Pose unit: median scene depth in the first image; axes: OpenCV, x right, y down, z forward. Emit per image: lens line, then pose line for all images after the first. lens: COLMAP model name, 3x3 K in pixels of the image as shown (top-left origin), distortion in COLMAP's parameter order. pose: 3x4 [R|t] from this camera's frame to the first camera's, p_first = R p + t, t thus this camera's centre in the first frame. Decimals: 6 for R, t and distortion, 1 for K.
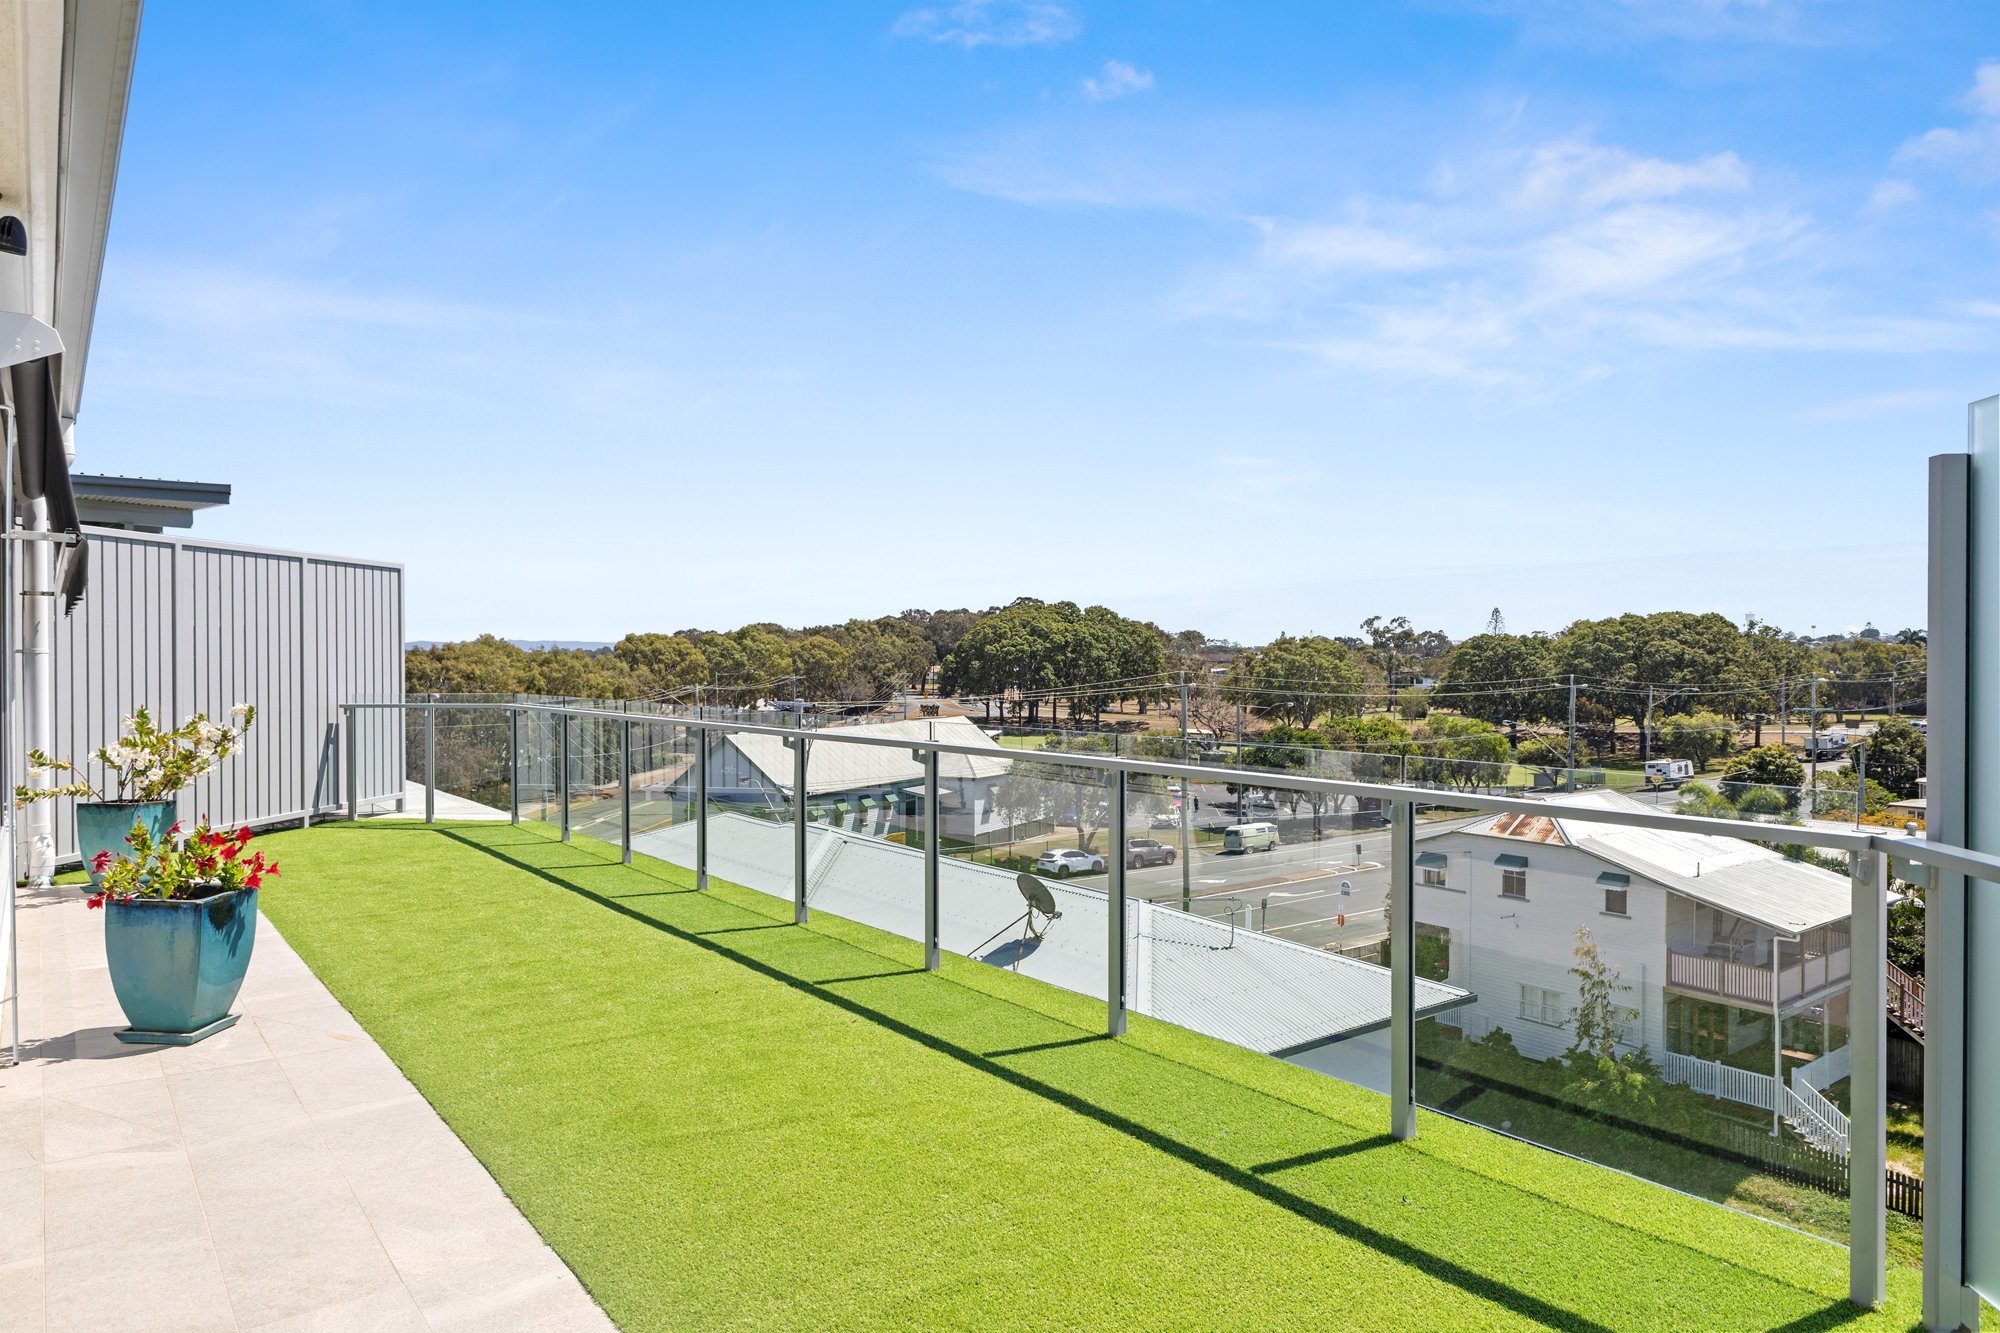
lens RADIAL K [[1263.6, 0, 1000.0], [0, 1263.6, 666.5], [0, 0, 1]] dist [-0.000350, -0.002635]
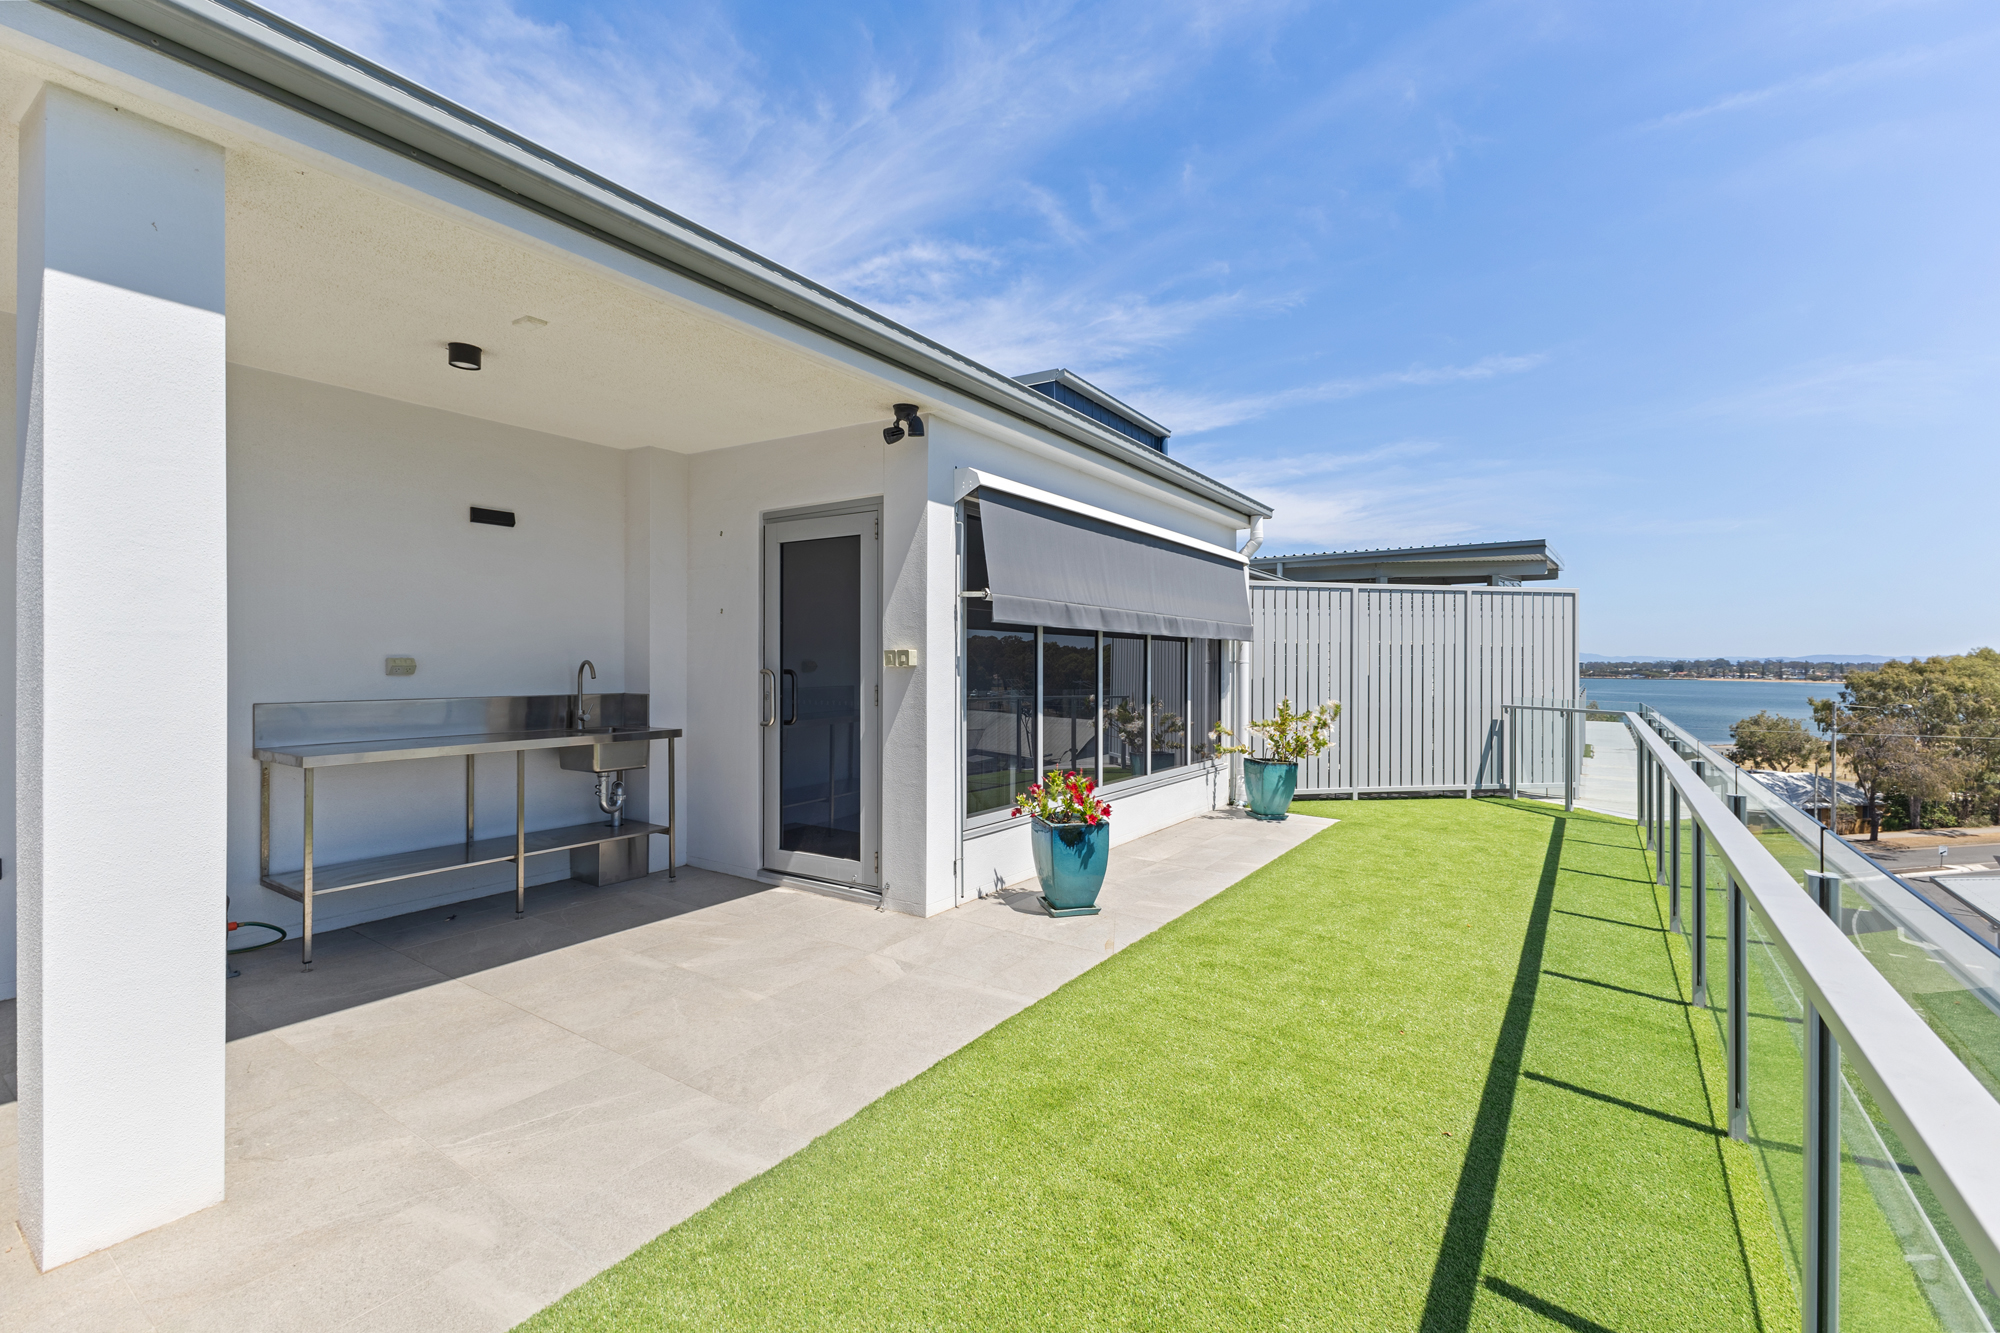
lens RADIAL K [[856.7, 0, 1005.4], [0, 856.7, 655.4], [0, 0, 1]] dist [0.001597, -0.000829]
pose [[0.305172, -0.005754, -0.952280, 0.283804], [-0.014807, 0.999832, -0.010786, -0.006379], [0.952182, 0.017392, 0.305036, 0.522399]]
